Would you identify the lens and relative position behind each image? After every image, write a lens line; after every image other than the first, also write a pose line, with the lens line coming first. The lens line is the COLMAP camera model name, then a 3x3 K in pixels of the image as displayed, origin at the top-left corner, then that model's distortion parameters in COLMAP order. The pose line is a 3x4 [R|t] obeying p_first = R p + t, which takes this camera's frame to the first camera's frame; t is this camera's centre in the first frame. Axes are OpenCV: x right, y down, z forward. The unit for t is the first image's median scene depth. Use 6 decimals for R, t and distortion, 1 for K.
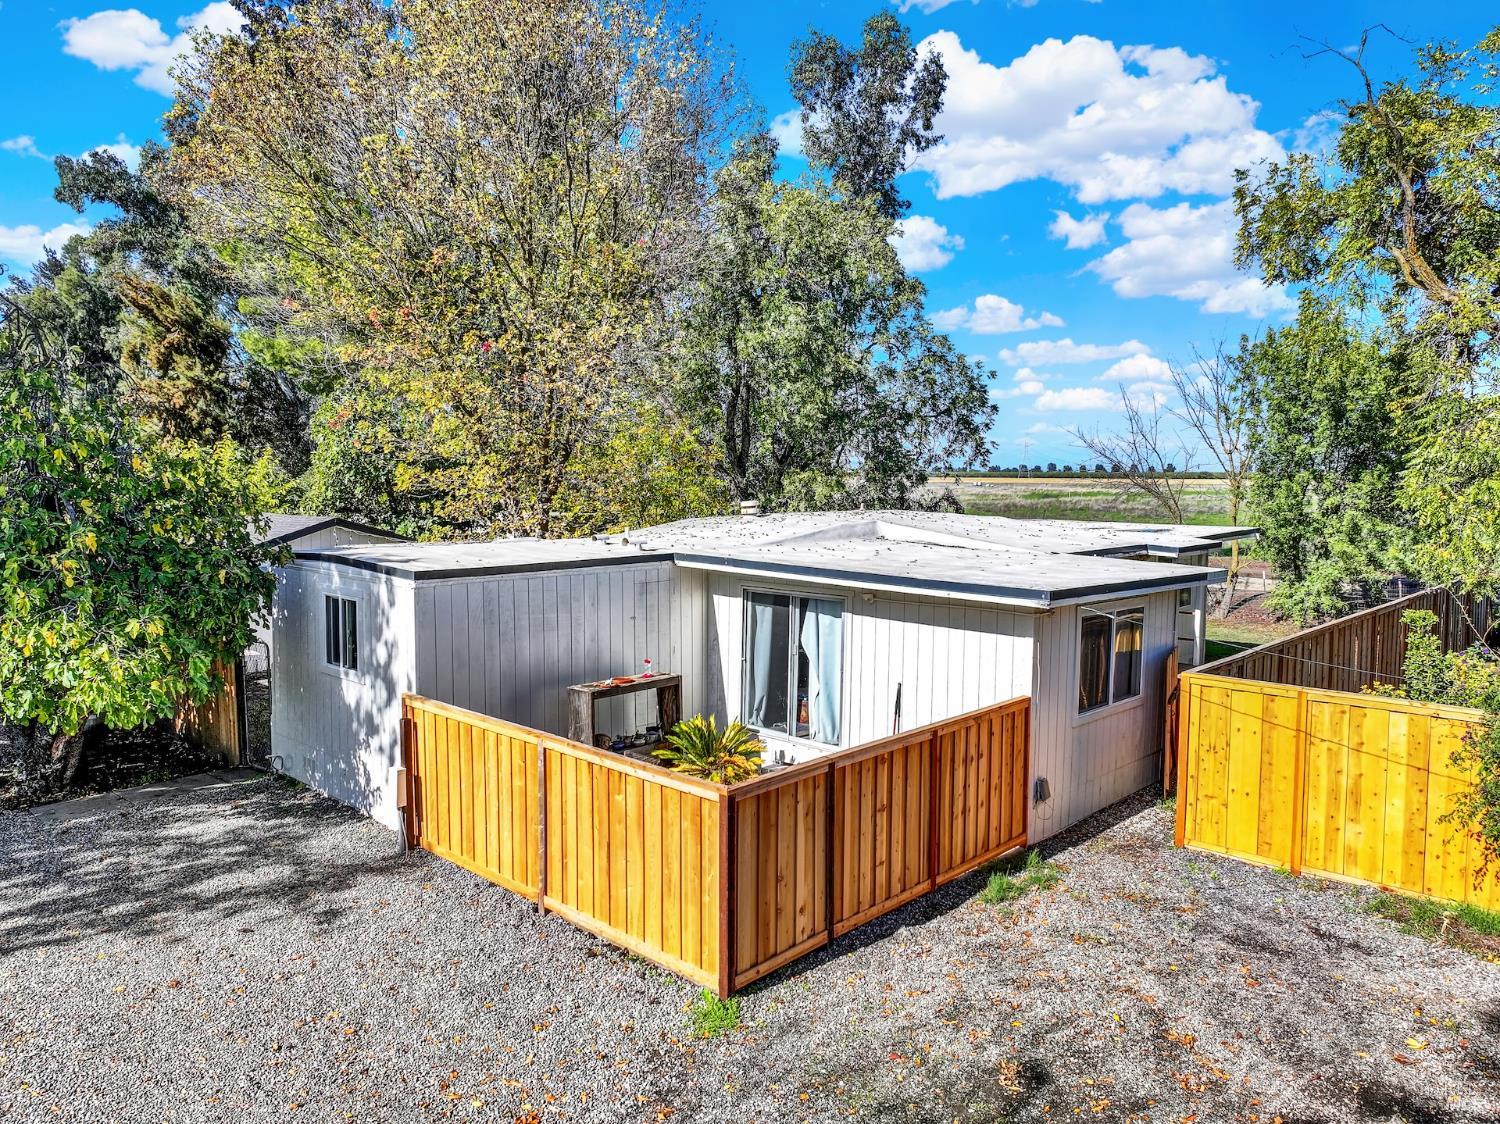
lens RADIAL K [[1042.2, 0, 750.0], [0, 1042.2, 561.0], [0, 0, 1]] dist [0.000000, 0.013574]
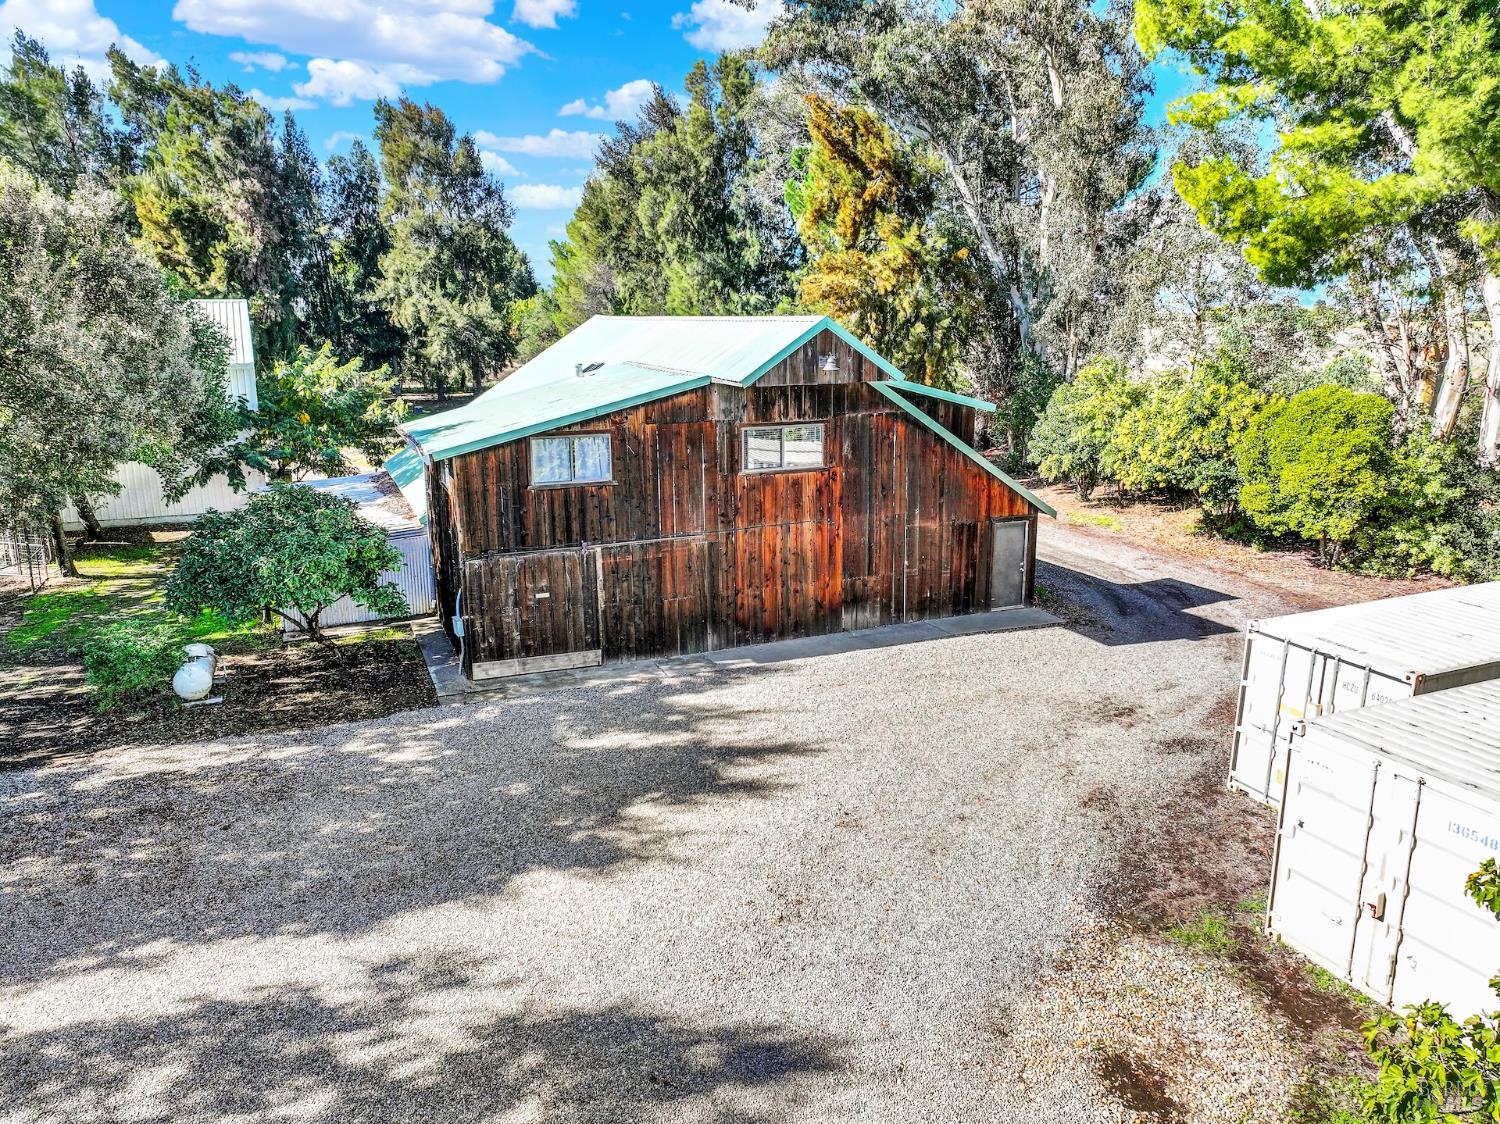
lens RADIAL K [[1042.2, 0, 751.6], [0, 1042.2, 563.5], [0, 0, 1]] dist [0.000000, 0.013574]
pose [[0.917502, 0.083140, -0.388943, -0.342792], [-0.022466, 0.987180, 0.158024, -0.077821], [0.397095, -0.136249, 0.907608, 0.319362]]
